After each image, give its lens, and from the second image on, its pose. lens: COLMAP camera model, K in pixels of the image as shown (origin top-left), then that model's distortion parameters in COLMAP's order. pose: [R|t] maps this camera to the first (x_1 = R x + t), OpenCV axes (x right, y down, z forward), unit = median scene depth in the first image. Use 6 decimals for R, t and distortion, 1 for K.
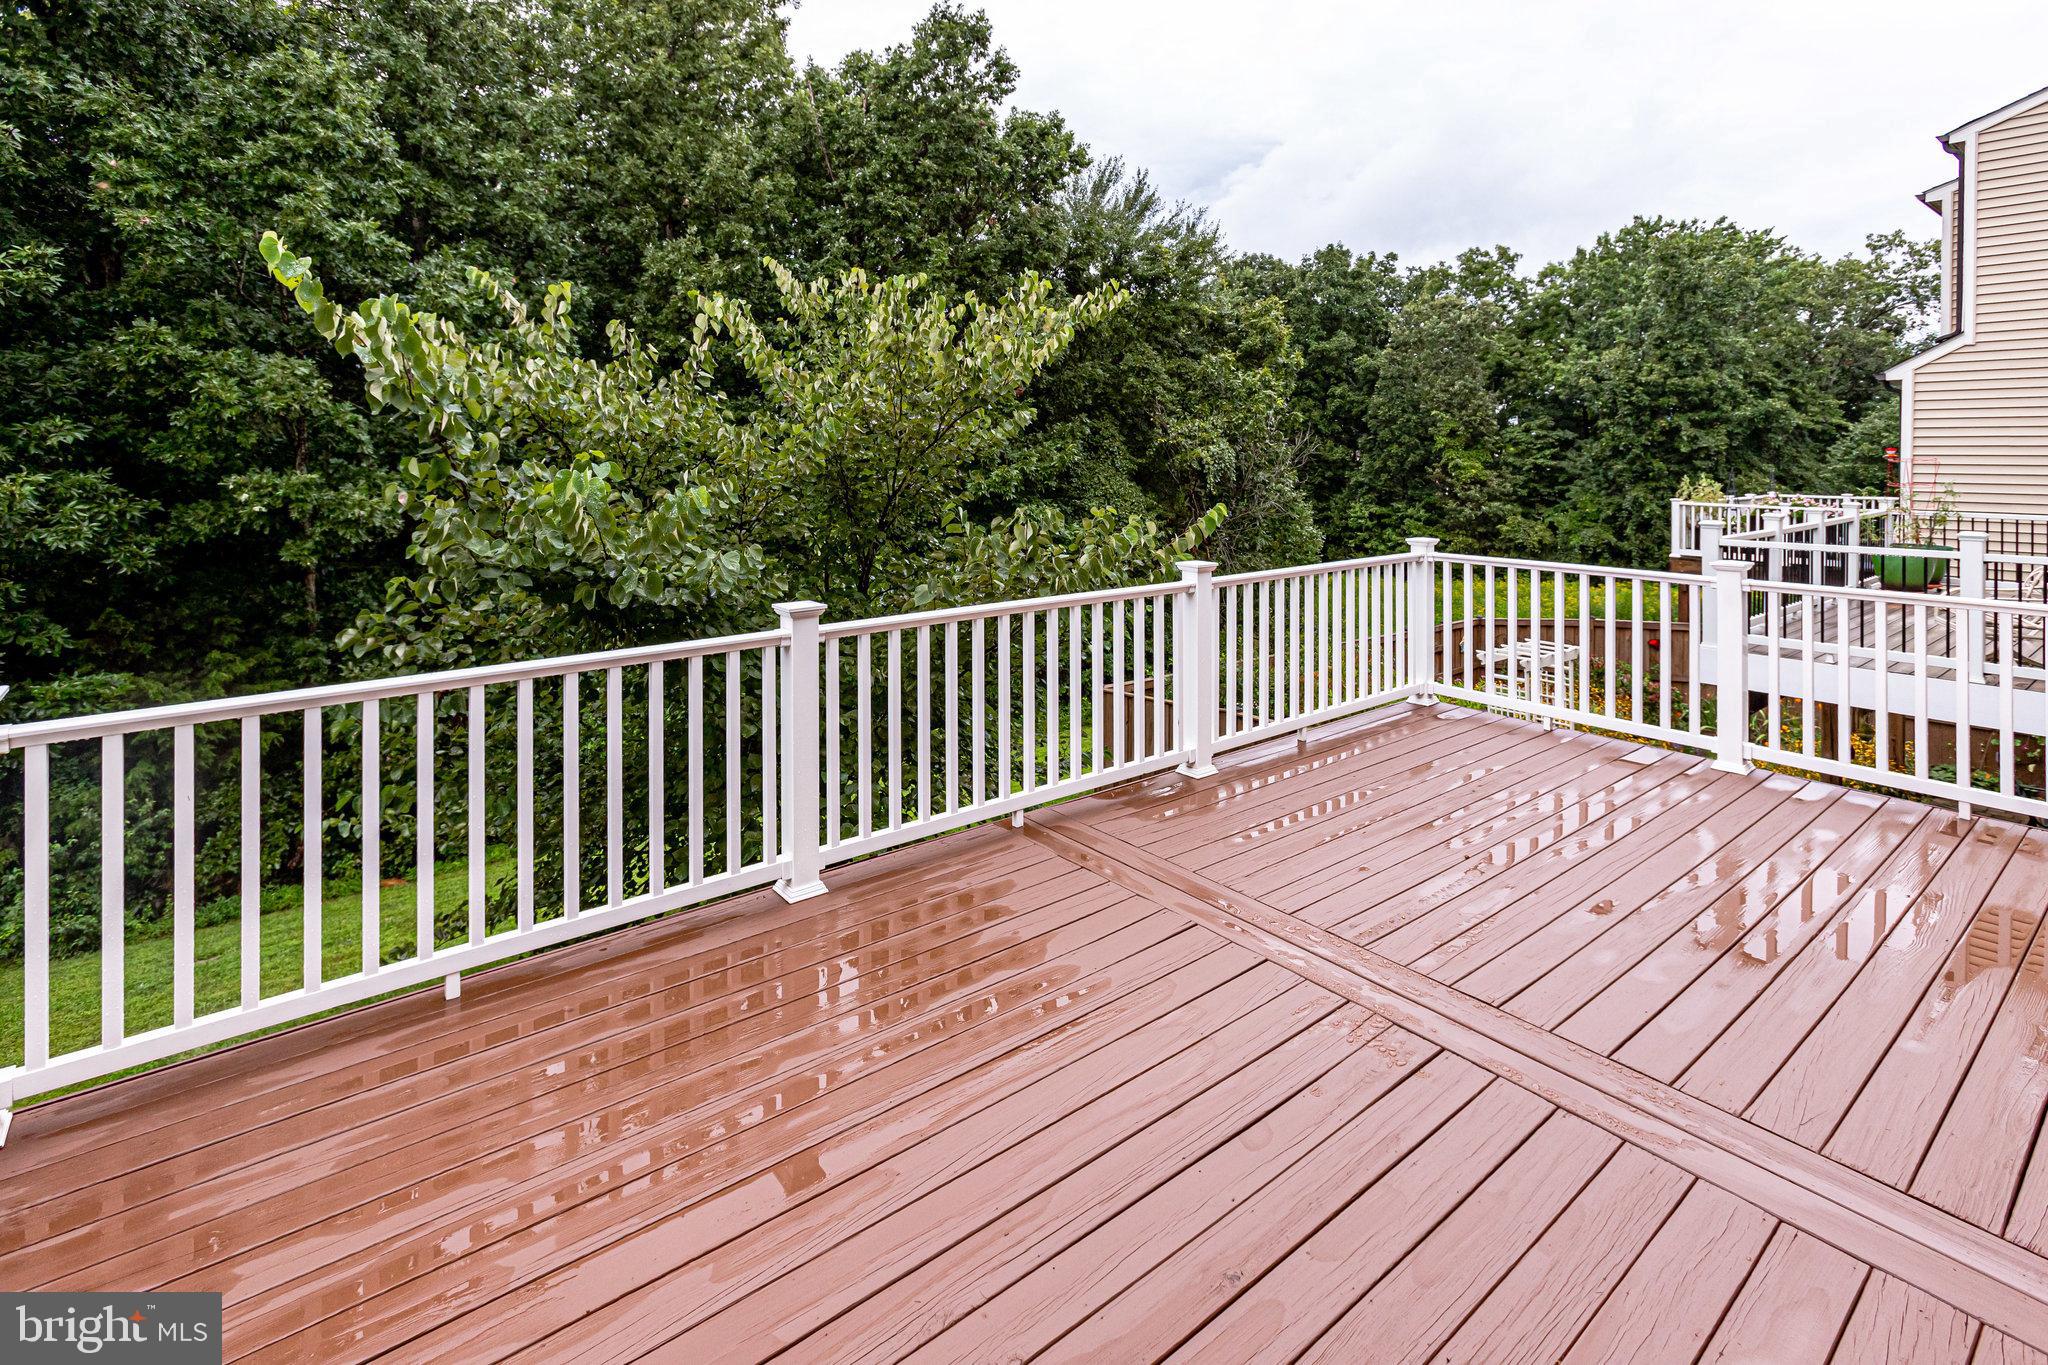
lens RADIAL K [[965.4, 0, 1021.4], [0, 965.4, 455.3], [0, 0, 1]] dist [-0.002460, 0.001735]
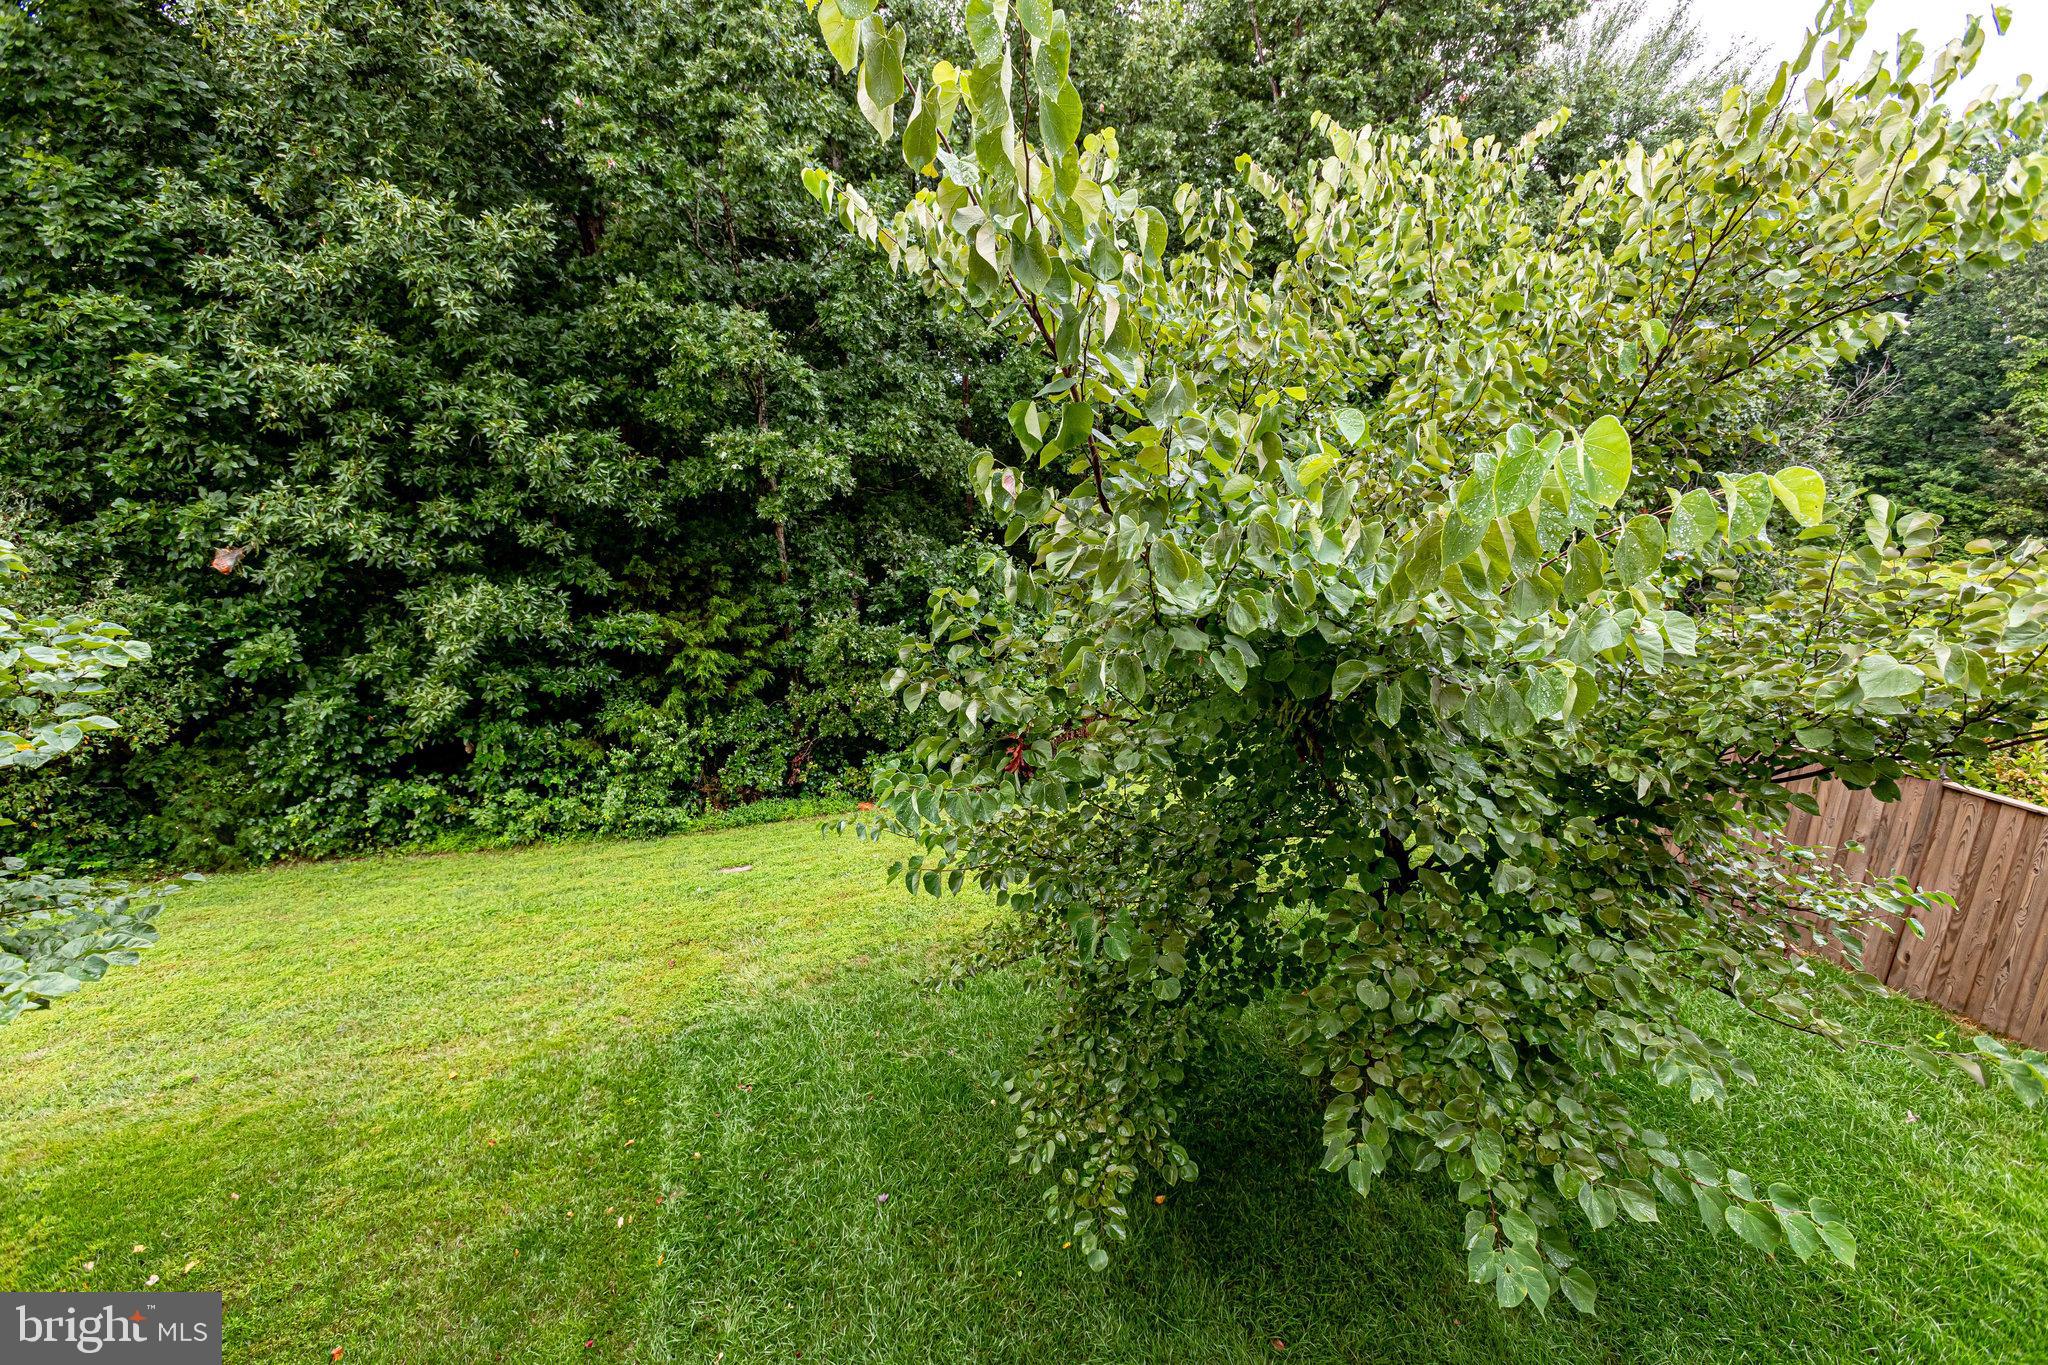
lens RADIAL K [[908.0, 0, 1024.0], [0, 908.0, 682.5], [0, 0, 1]] dist [-0.030665, 0.024280]
pose [[0.936525, 0.089316, -0.339032, -0.149013], [0.012303, 0.958038, 0.286375, 0.003248], [0.350384, -0.272369, 0.896129, 0.172574]]
